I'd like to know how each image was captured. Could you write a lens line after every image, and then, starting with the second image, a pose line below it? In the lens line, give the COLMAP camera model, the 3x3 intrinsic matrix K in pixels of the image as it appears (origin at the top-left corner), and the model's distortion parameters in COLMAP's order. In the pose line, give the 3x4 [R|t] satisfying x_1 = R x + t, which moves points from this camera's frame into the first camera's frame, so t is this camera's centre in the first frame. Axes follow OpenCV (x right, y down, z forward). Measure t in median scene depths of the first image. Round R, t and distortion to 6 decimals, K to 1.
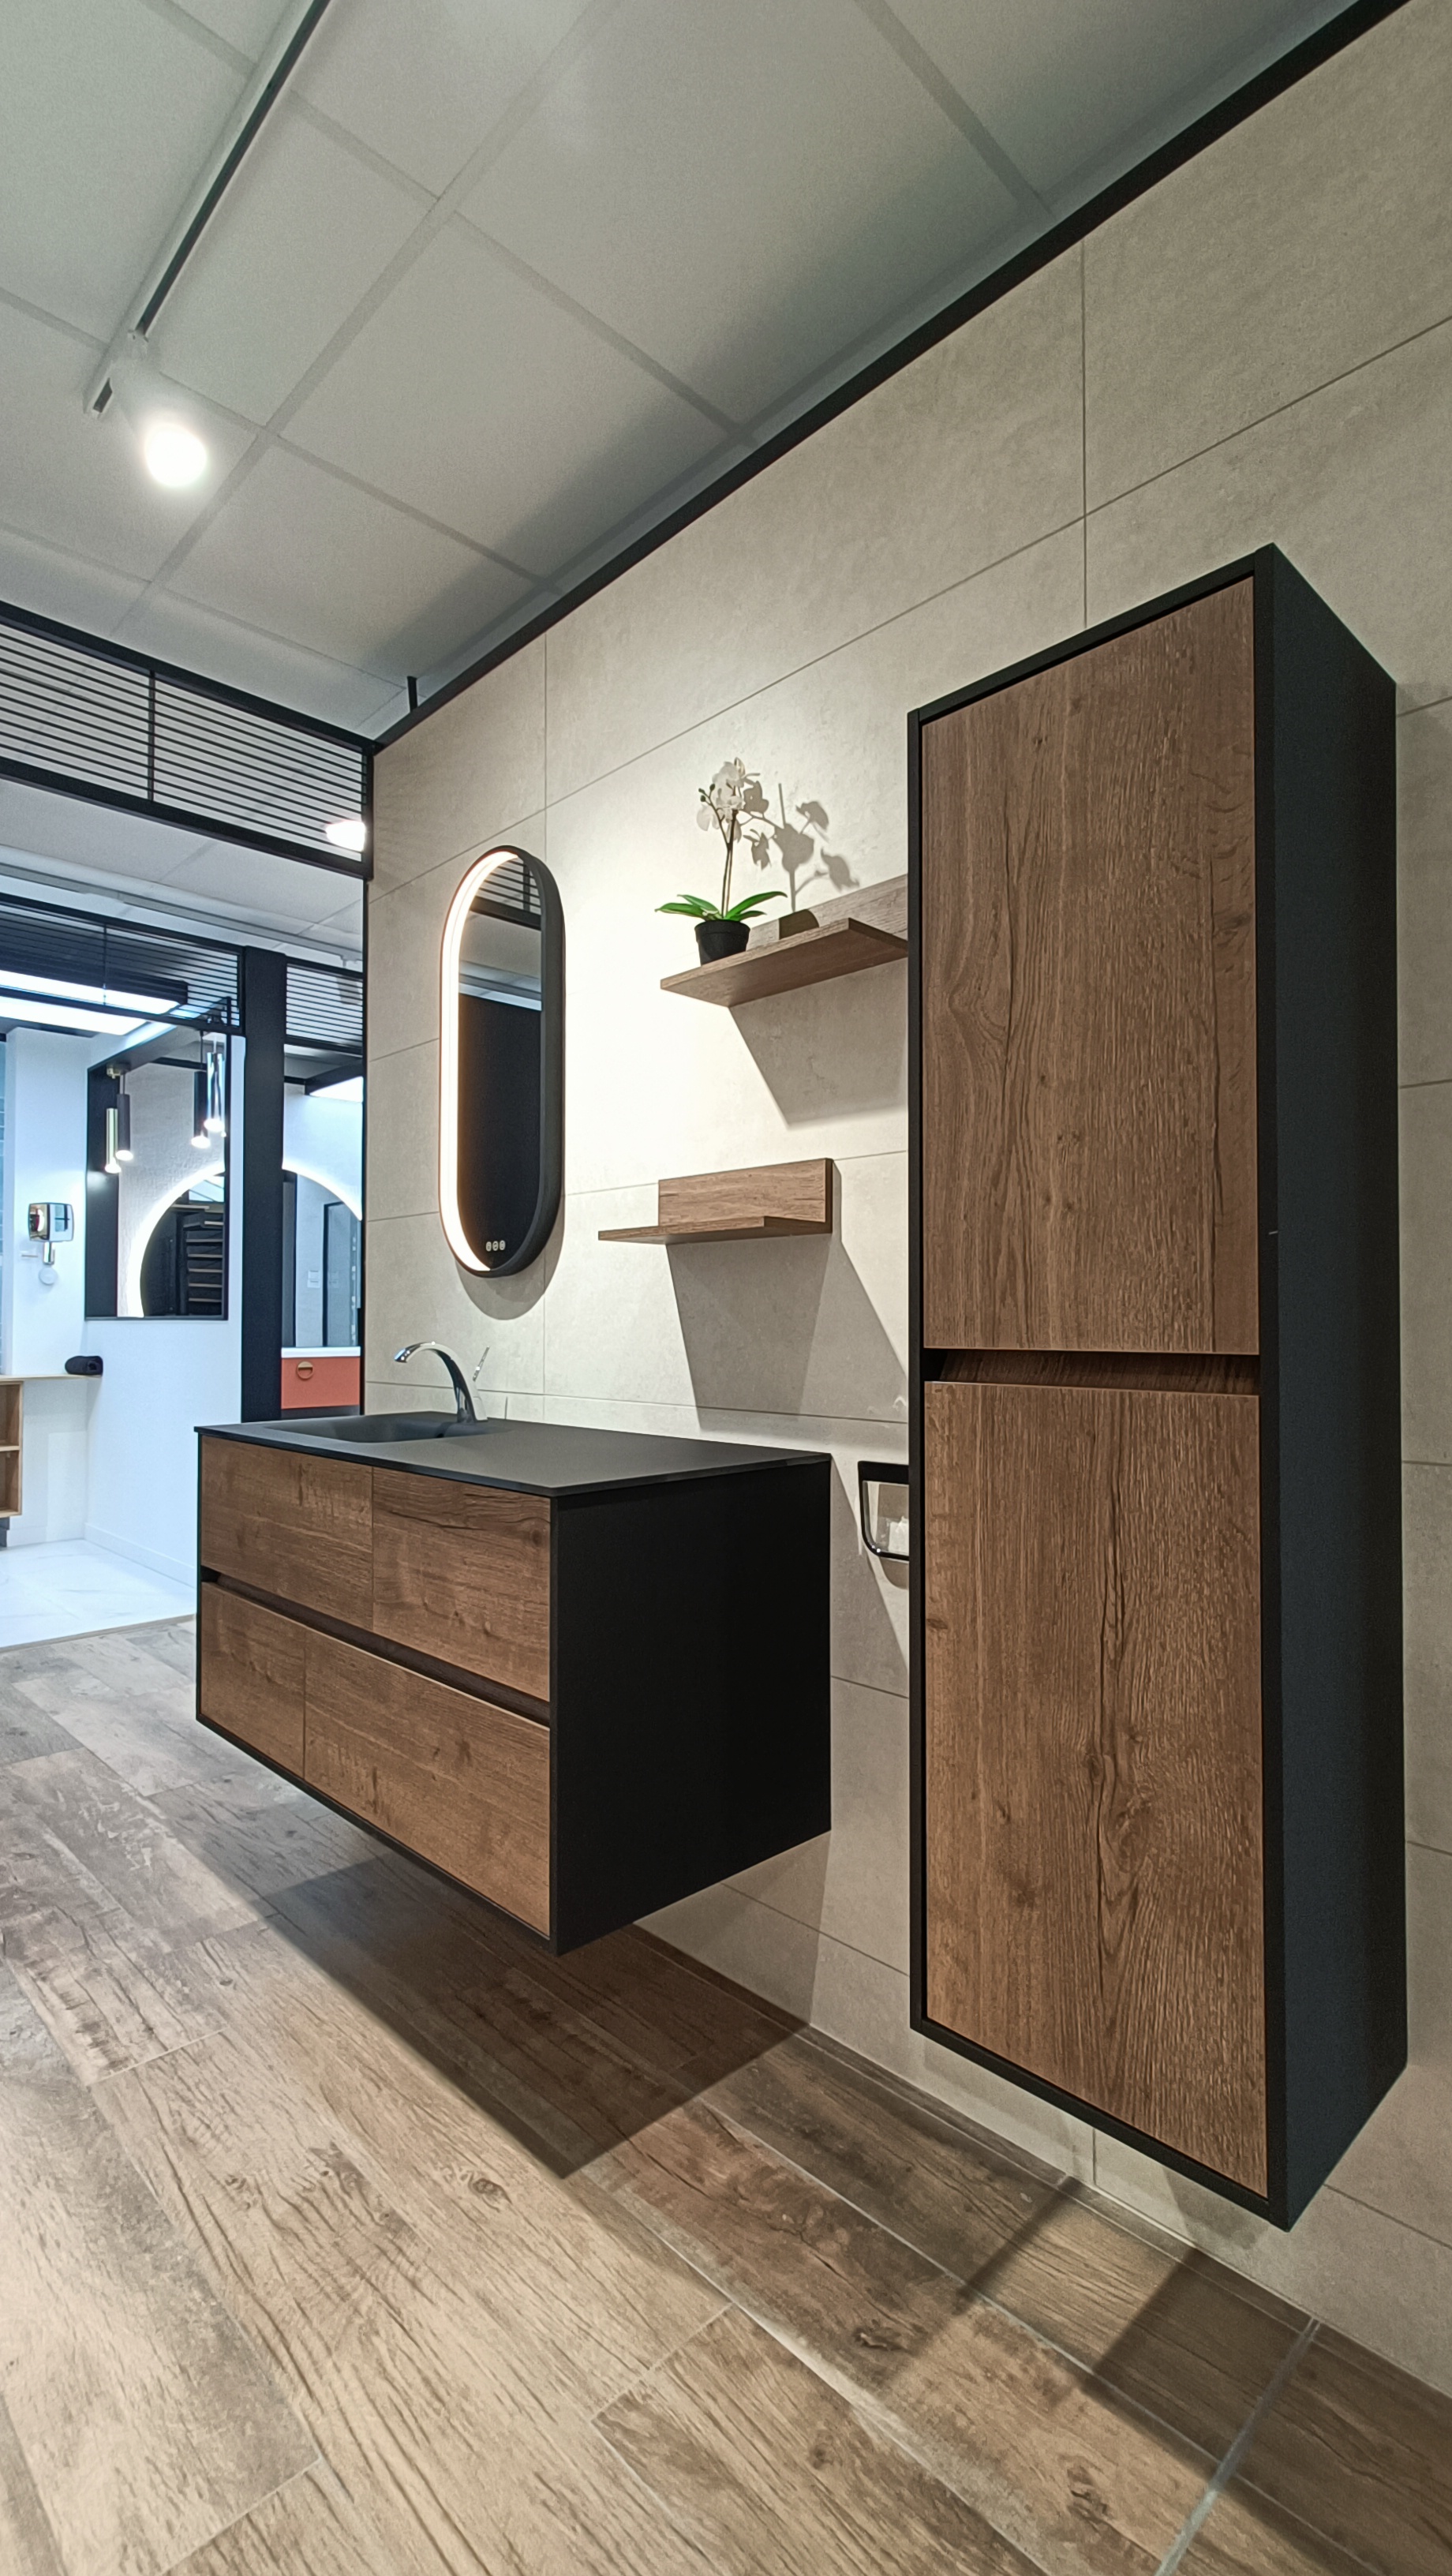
lens RADIAL K [[1160.1, 0, 717.1], [0, 1160.1, 1309.3], [0, 0, 1]] dist [-0.002532, 0.000448]
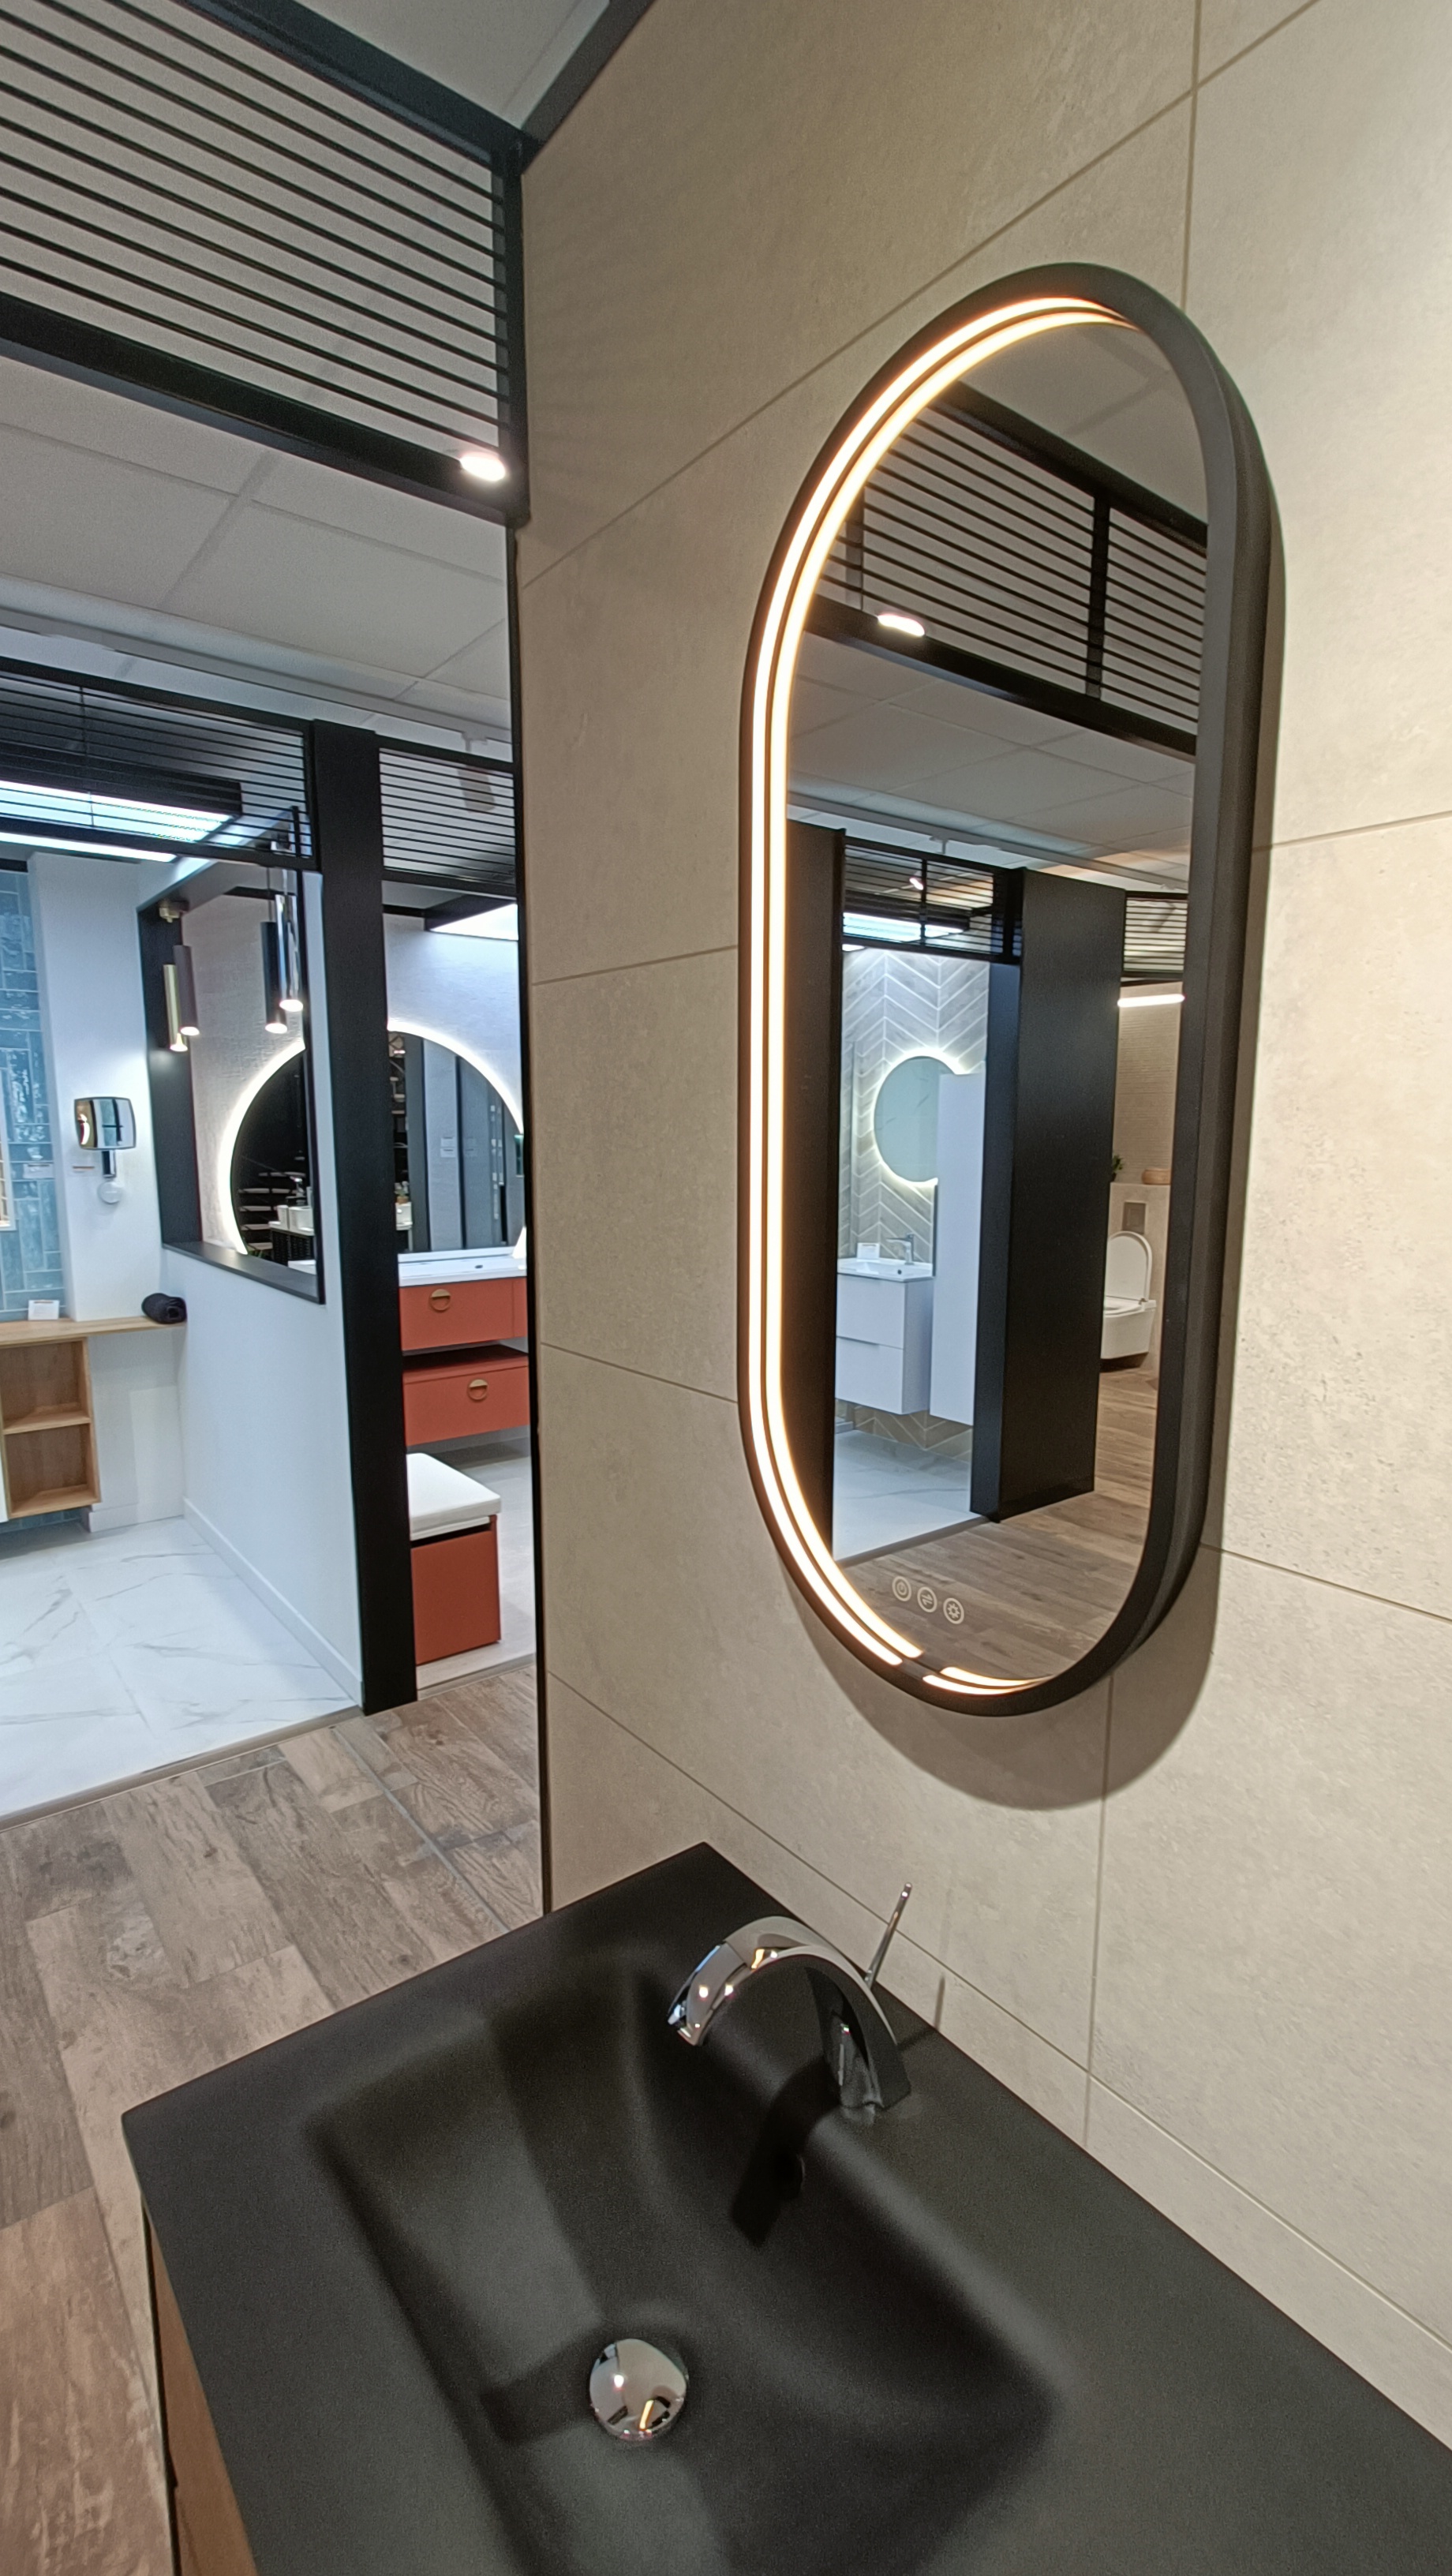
lens RADIAL K [[1160.1, 0, 727.4], [0, 1160.1, 1310.9], [0, 0, 1]] dist [-0.002532, 0.000448]
pose [[0.994433, 0.016237, -0.104117, -0.107210], [0.001990, 0.984988, 0.172613, -0.099864], [0.105357, -0.171859, 0.979471, 0.332798]]
